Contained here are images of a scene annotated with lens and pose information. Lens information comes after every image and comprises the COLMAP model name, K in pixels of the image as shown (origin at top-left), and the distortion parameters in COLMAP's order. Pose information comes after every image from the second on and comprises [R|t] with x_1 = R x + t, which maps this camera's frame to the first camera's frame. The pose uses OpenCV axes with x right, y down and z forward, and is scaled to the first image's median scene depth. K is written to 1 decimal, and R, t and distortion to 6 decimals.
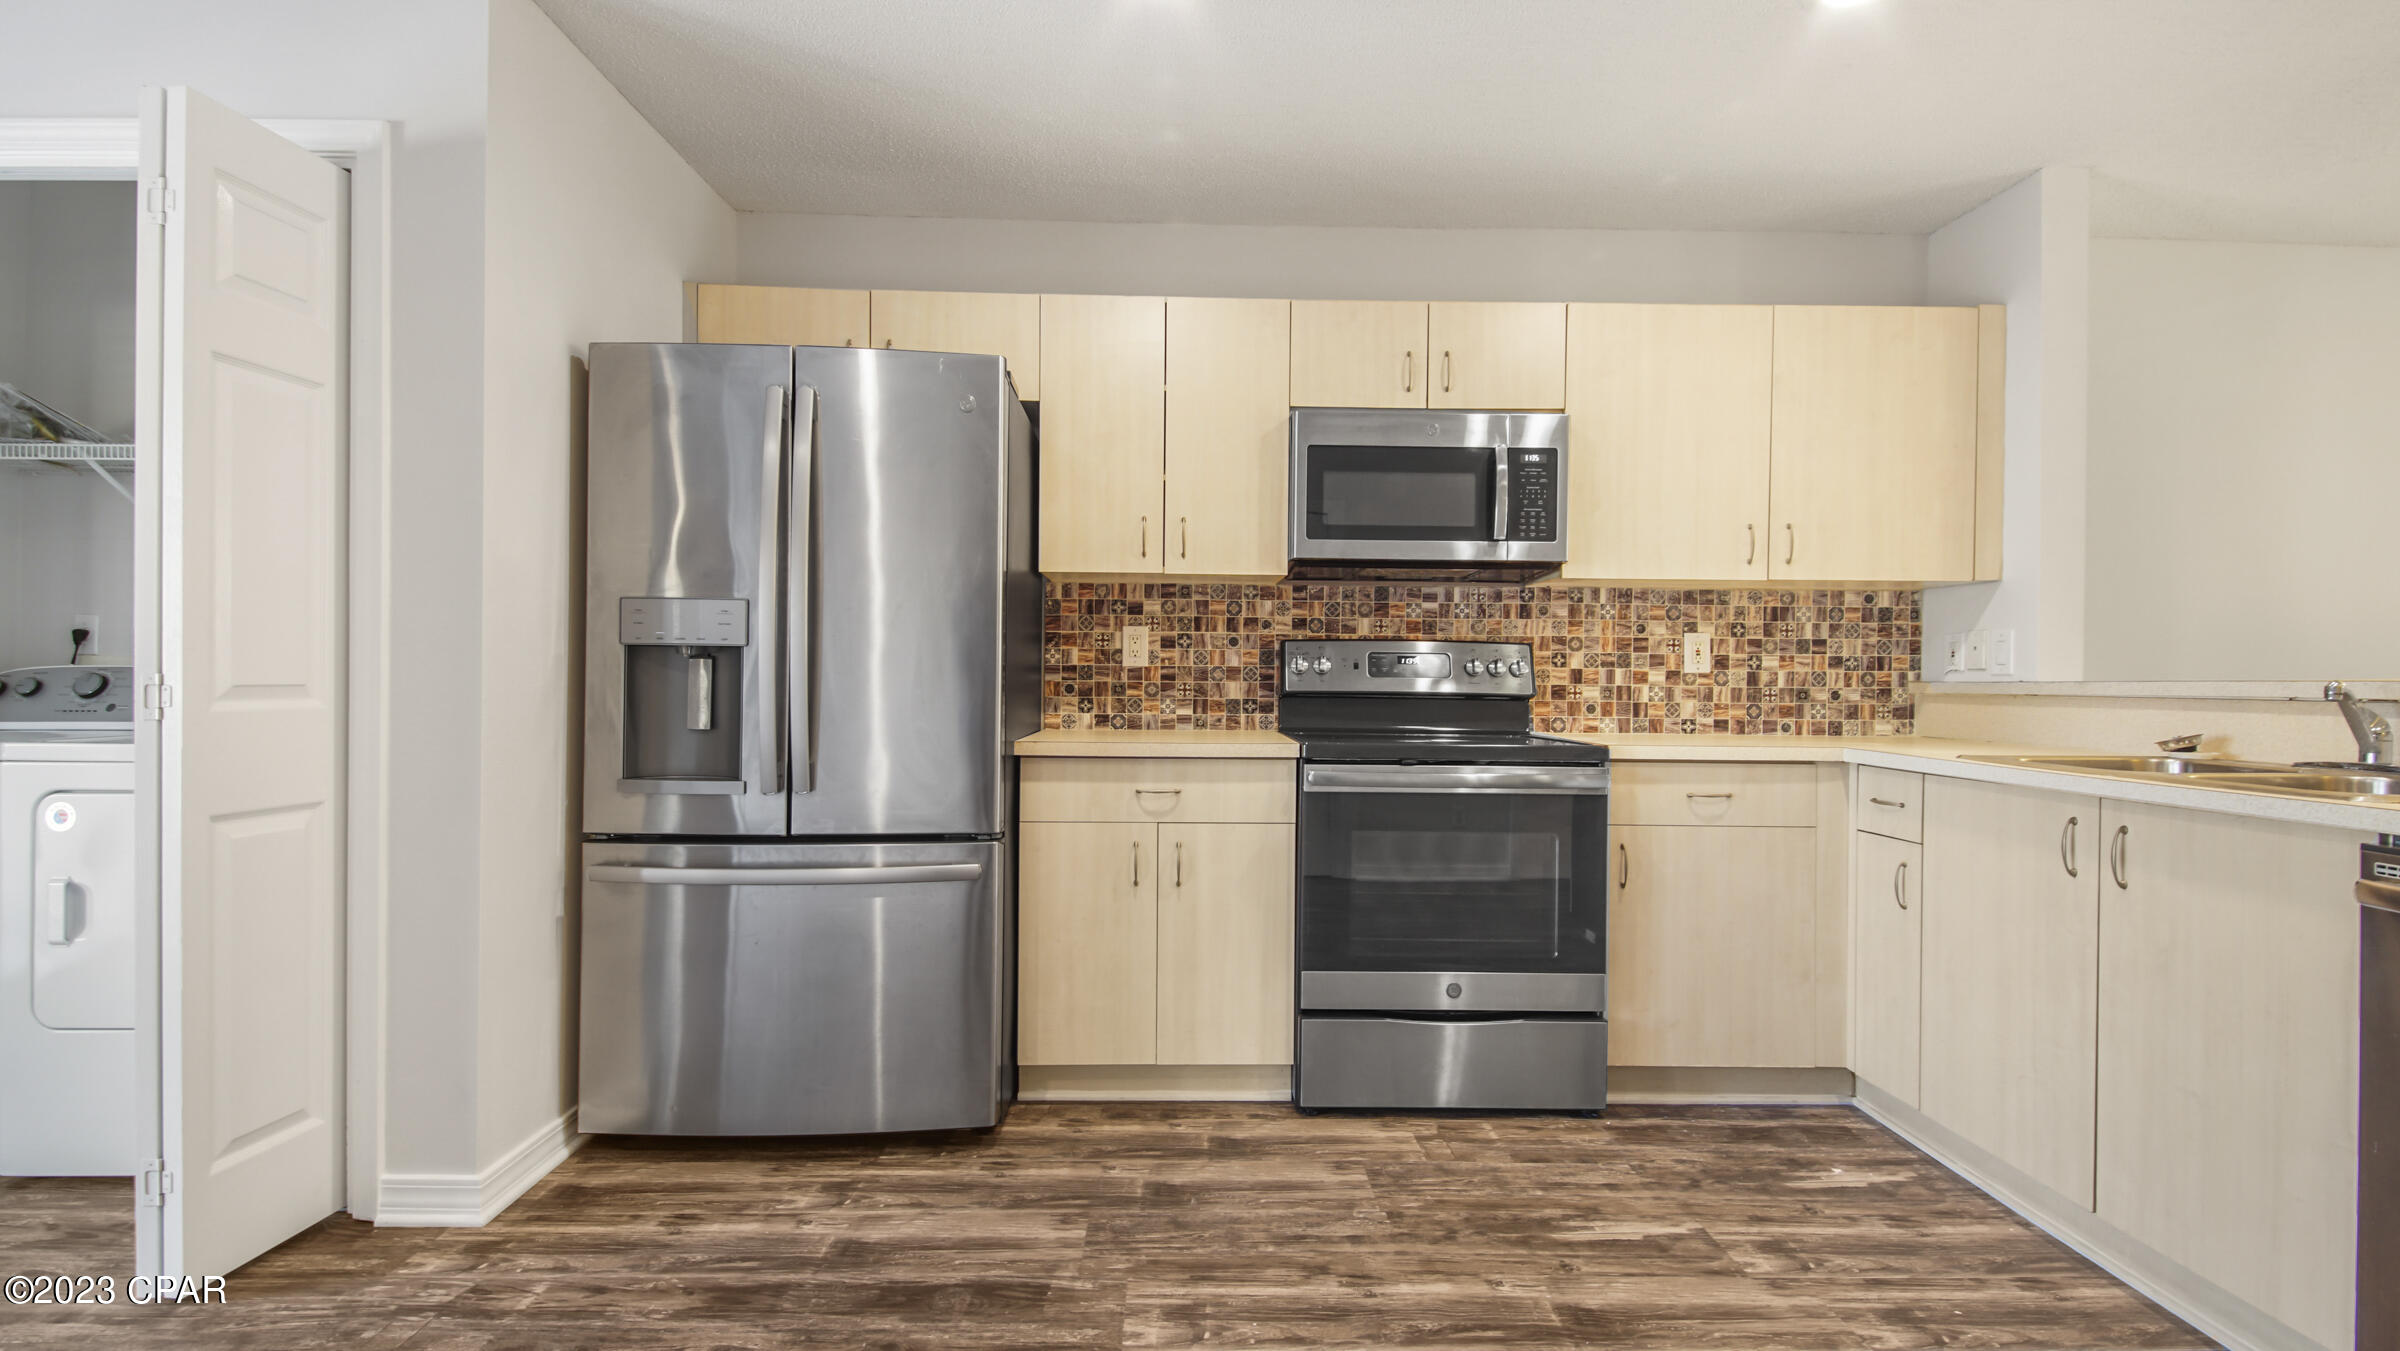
lens RADIAL K [[1055.3, 0, 1210.9], [0, 1055.3, 684.8], [0, 0, 1]] dist [0.037526, -0.022327]
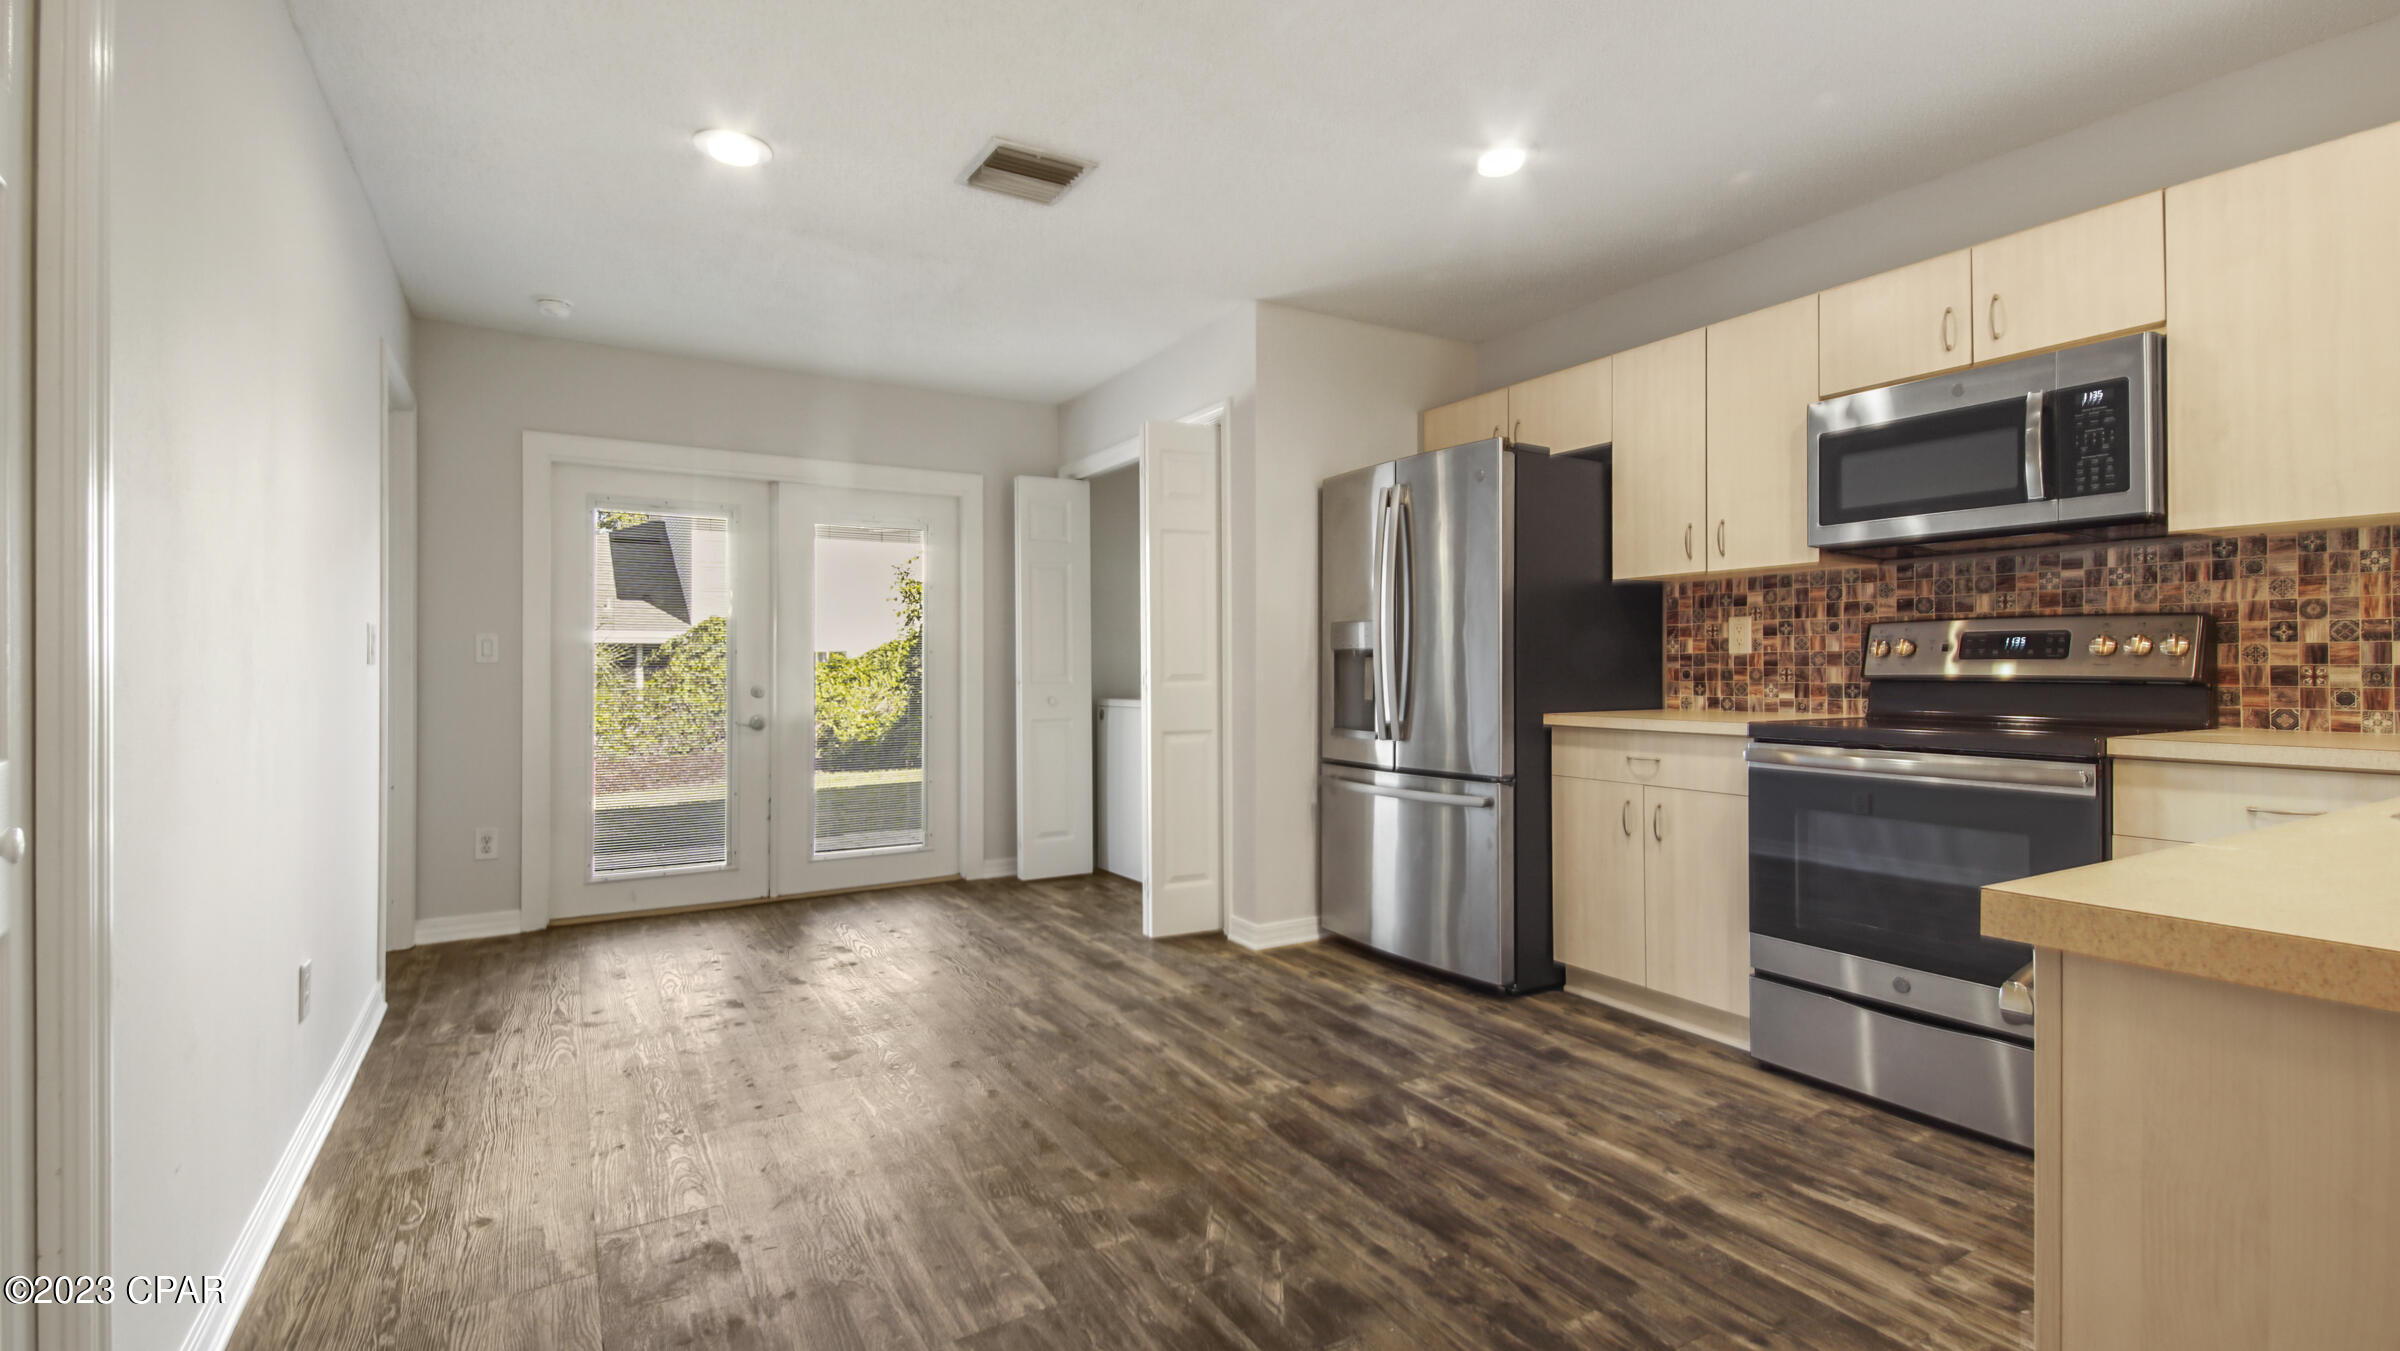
lens RADIAL K [[1066.4, 0, 1205.3], [0, 1066.4, 670.1], [0, 0, 1]] dist [0.036252, -0.023464]
pose [[0.492716, -0.009360, -0.870140, 0.646302], [0.005772, 0.999955, -0.007488, 0.004440], [0.870171, -0.001333, 0.492748, -0.027814]]
